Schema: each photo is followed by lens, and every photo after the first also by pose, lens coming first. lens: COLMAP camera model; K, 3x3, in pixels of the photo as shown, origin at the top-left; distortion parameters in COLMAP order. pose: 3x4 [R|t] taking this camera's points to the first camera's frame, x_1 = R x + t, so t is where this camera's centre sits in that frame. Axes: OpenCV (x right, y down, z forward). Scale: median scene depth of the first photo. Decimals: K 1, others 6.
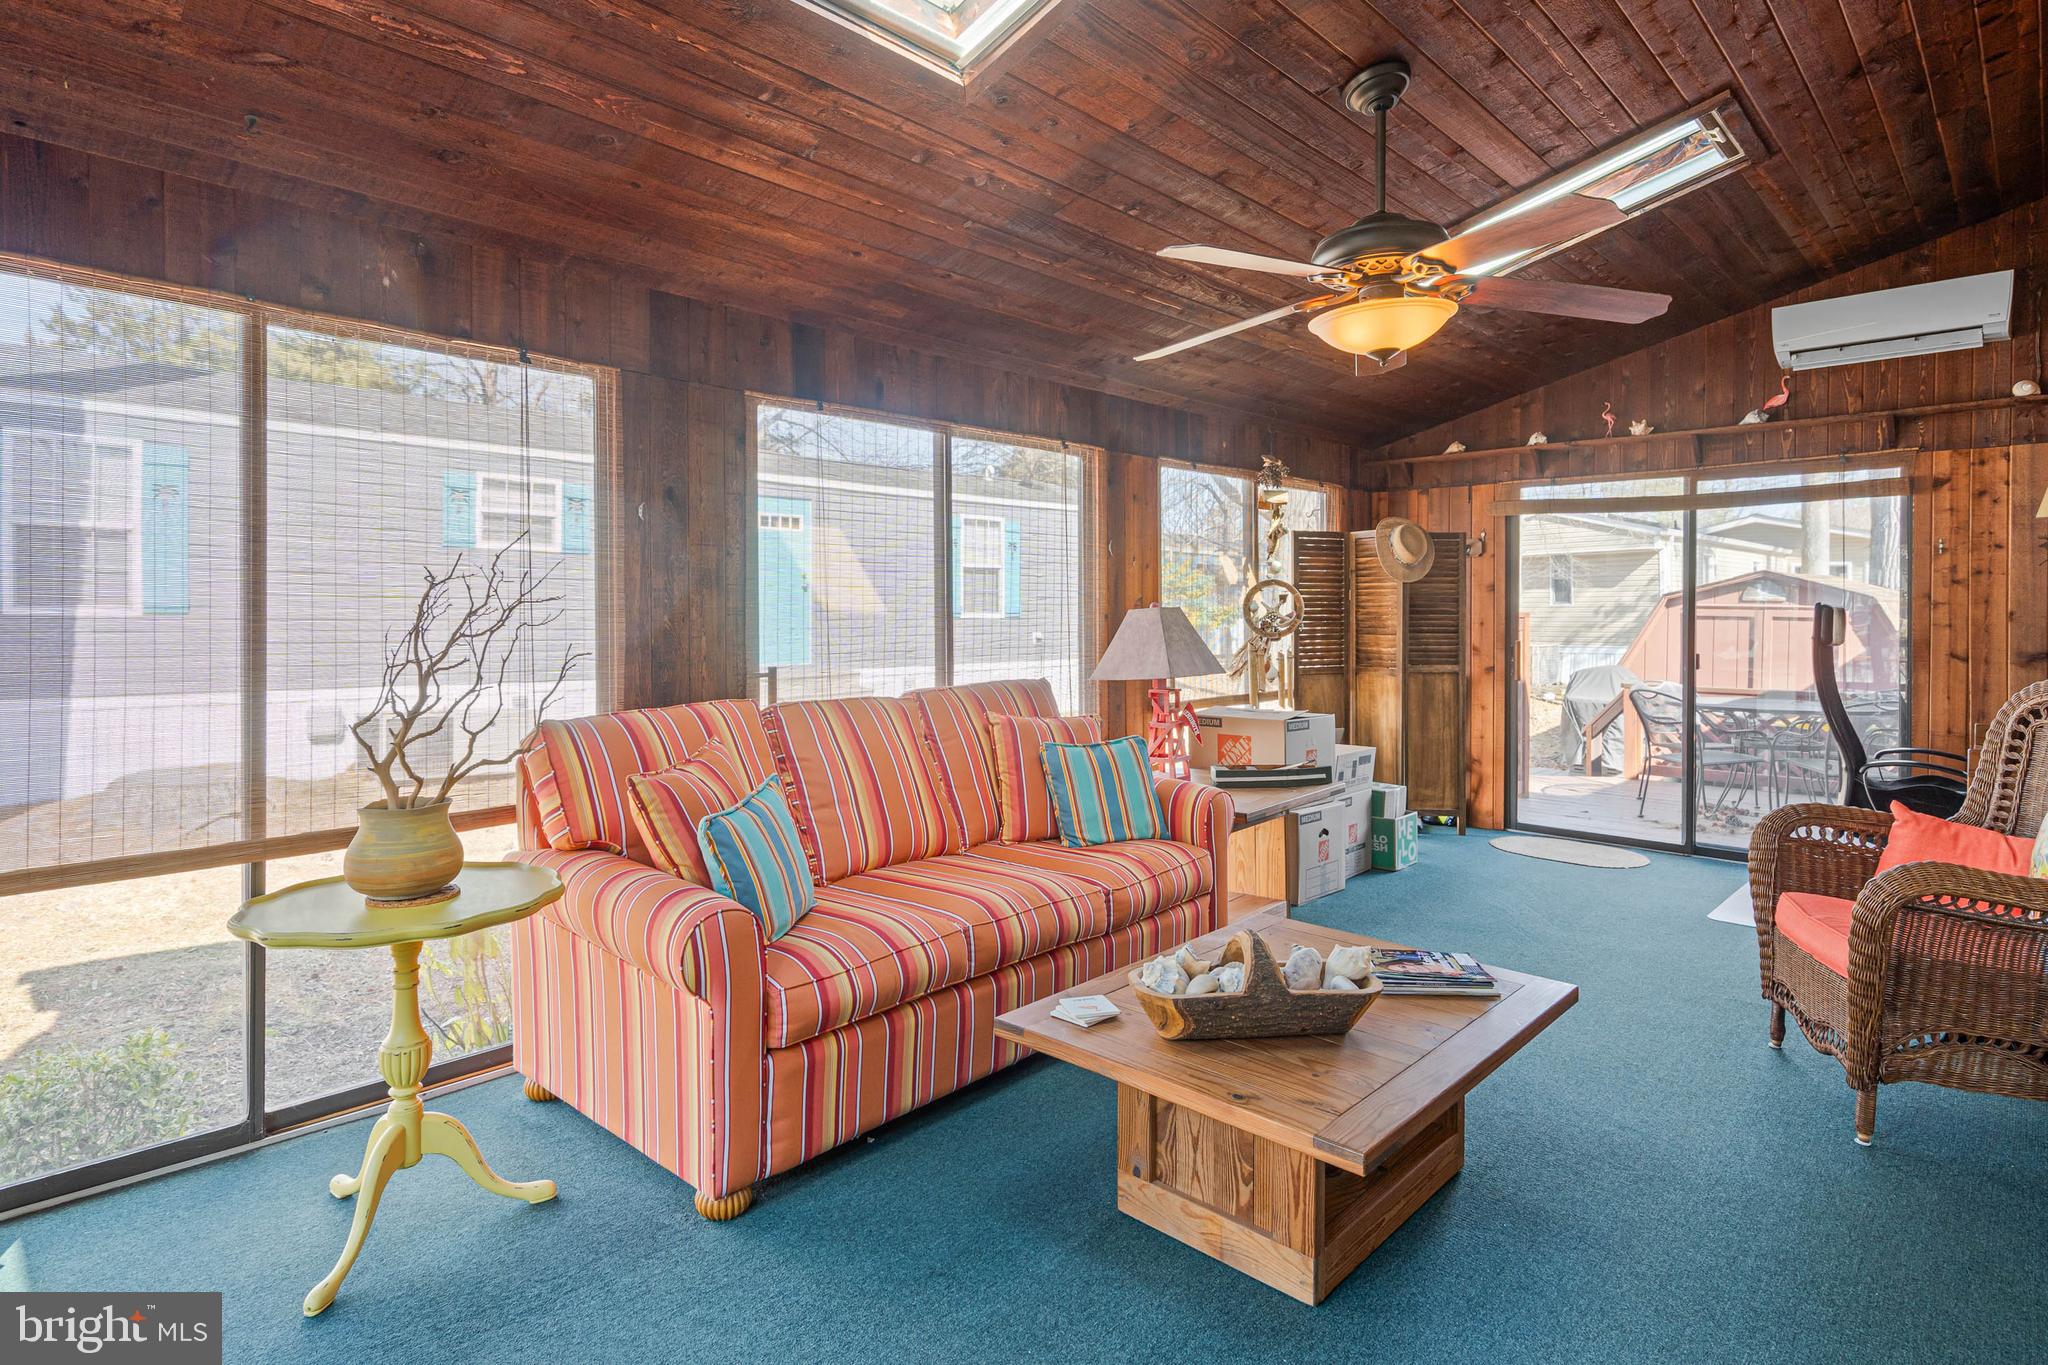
lens RADIAL K [[1070.9, 0, 999.0], [0, 1070.9, 609.8], [0, 0, 1]] dist [-0.001942, -0.000167]
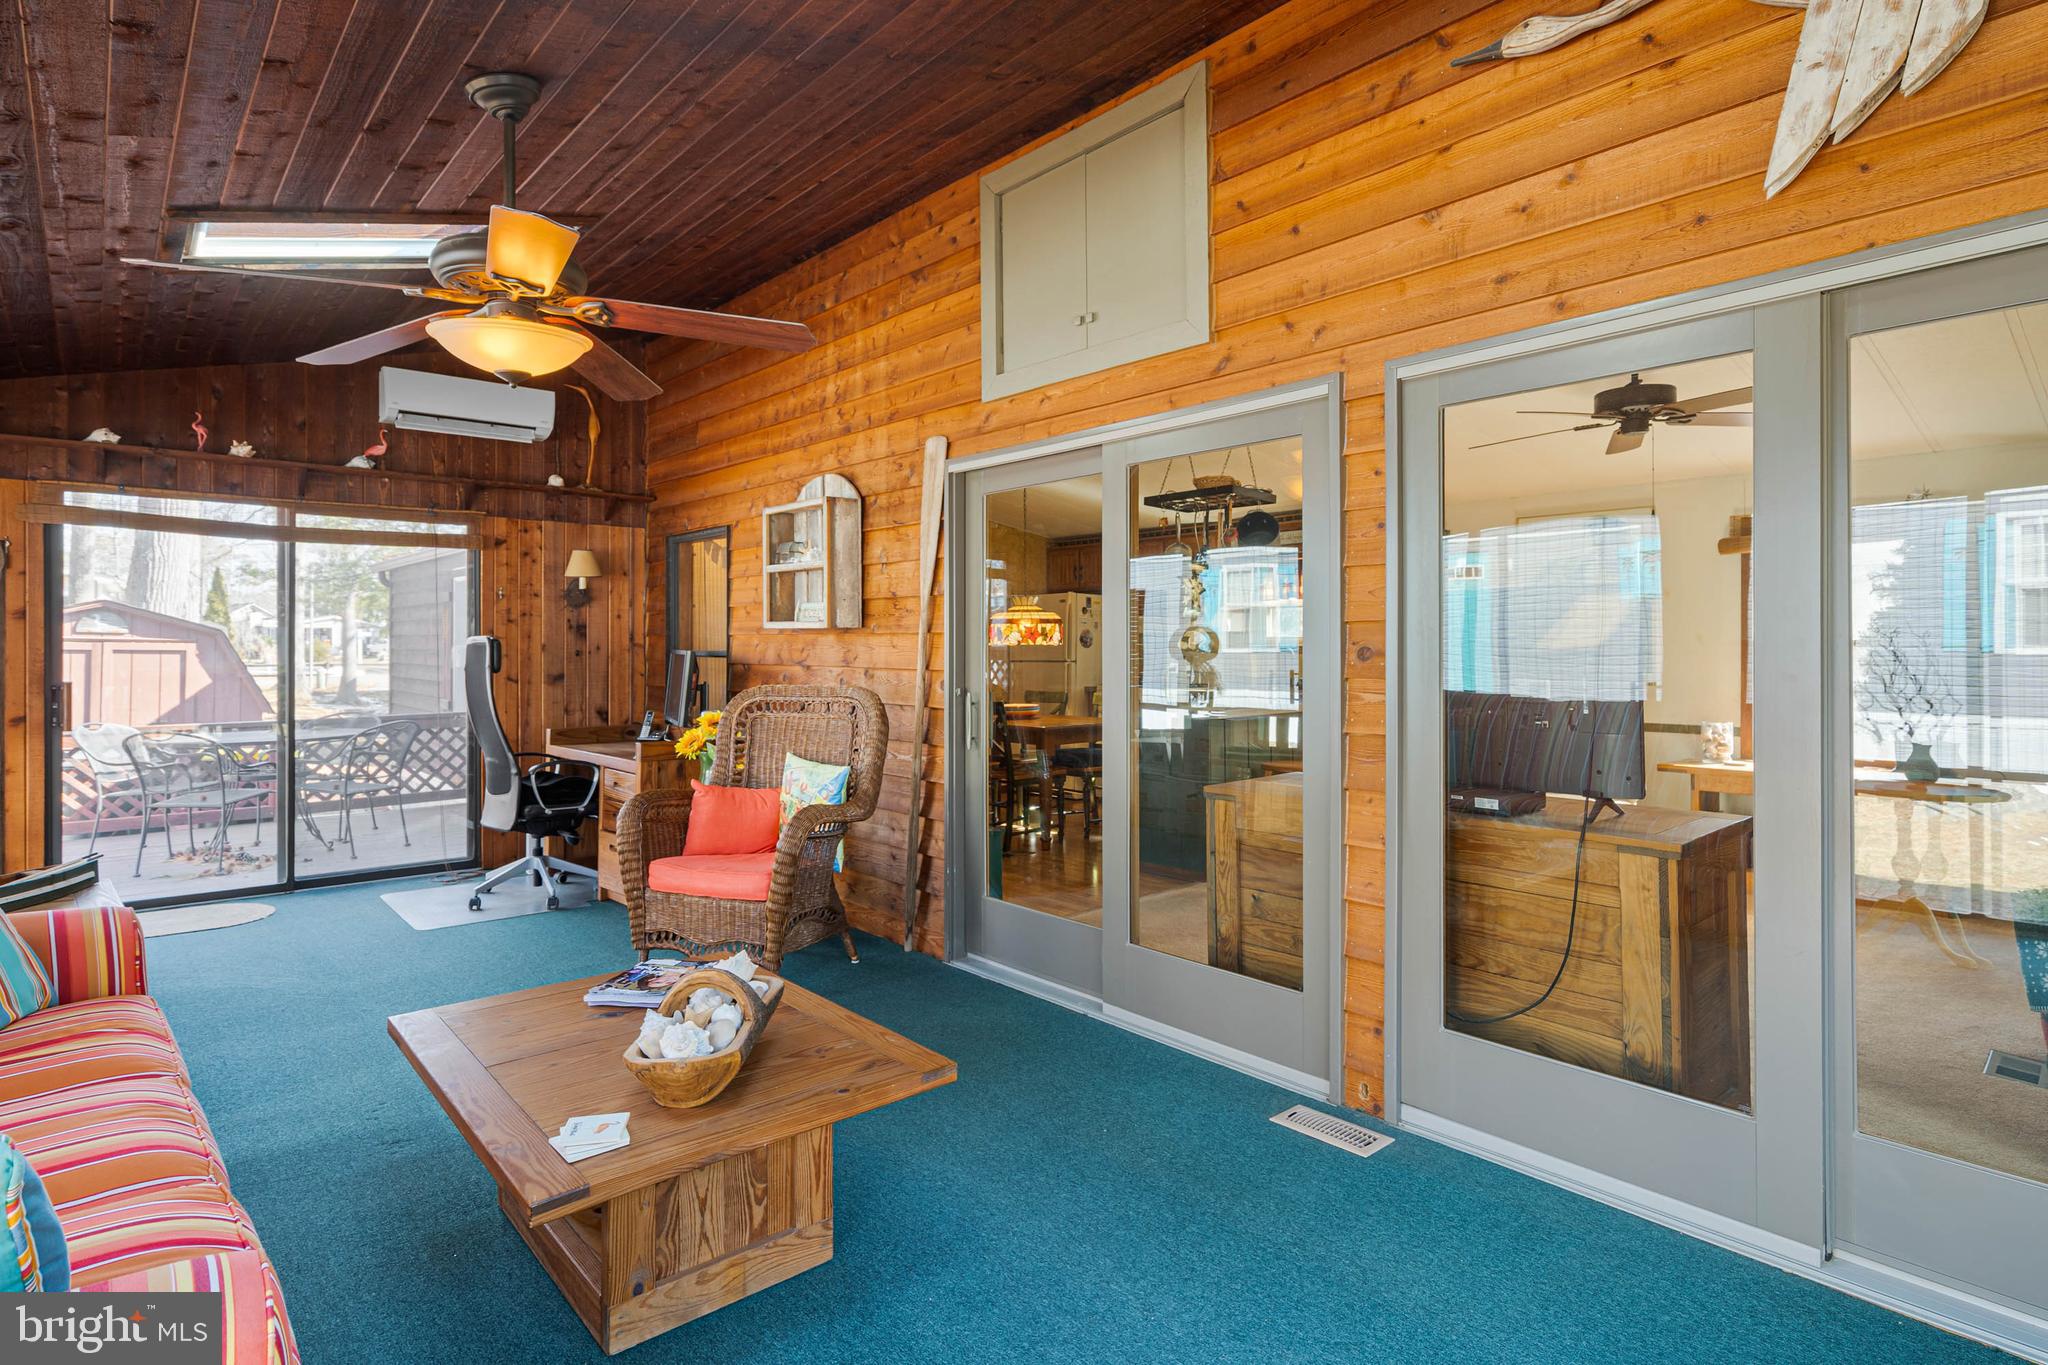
lens RADIAL K [[1070.9, 0, 1011.5], [0, 1070.9, 648.2], [0, 0, 1]] dist [-0.001942, -0.000167]
pose [[0.073514, -0.003932, 0.997286, -0.323564], [-0.000122, 0.999992, 0.003952, 0.001024], [-0.997294, -0.000412, 0.073513, 0.288931]]
